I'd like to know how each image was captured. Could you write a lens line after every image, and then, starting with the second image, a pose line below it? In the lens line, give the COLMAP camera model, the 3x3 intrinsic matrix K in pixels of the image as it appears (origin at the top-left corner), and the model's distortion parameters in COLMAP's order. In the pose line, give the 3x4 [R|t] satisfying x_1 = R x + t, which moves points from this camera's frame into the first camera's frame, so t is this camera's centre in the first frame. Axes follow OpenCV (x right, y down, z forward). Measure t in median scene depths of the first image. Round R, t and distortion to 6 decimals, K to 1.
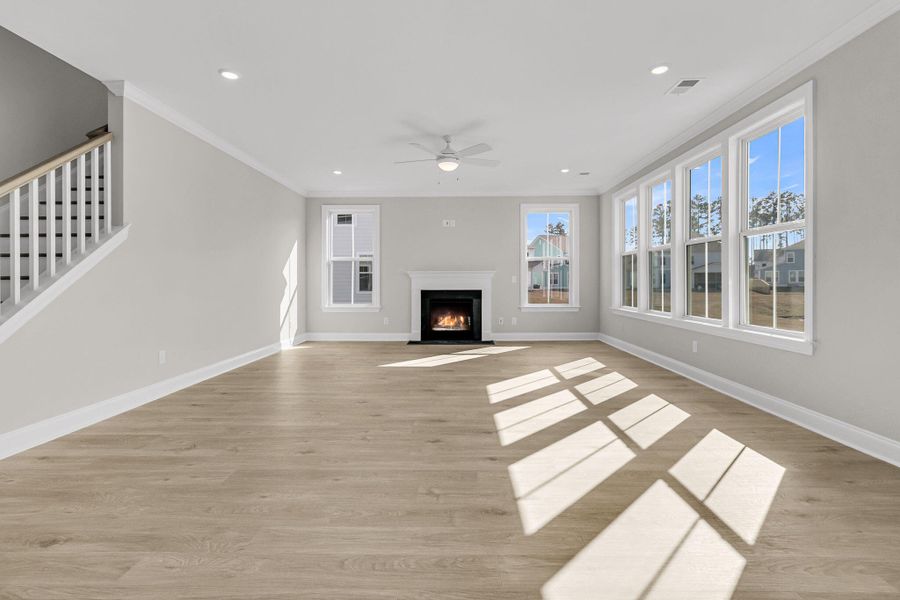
lens RADIAL K [[436.0, 0, 450.7], [0, 436.0, 281.1], [0, 0, 1]] dist [-0.001512, 0.000146]
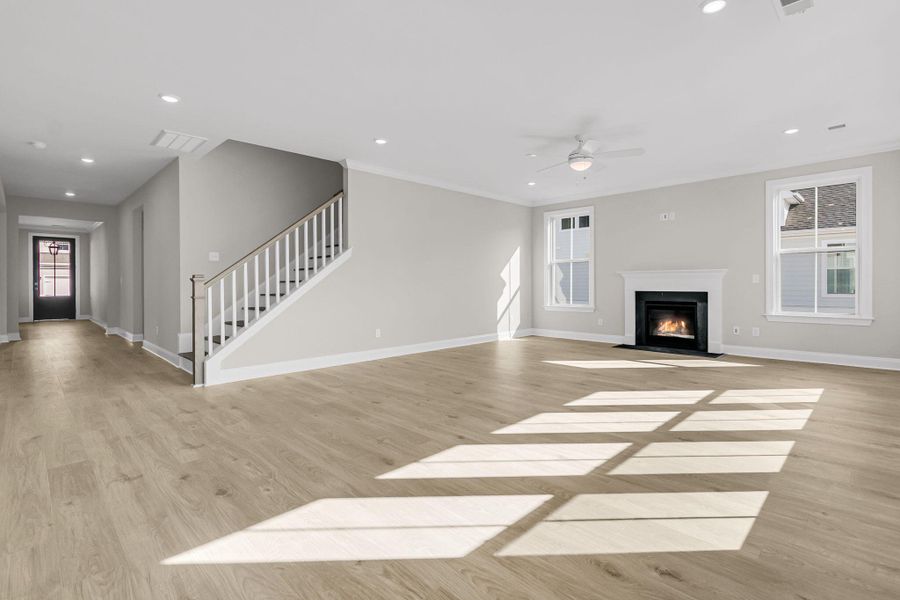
lens RADIAL K [[436.0, 0, 450.7], [0, 436.0, 281.1], [0, 0, 1]] dist [-0.001512, 0.000146]
pose [[0.709354, -0.004619, -0.704838, 0.343241], [0.004146, 0.999989, -0.002381, -0.000267], [0.704841, -0.001234, 0.709365, 0.064637]]
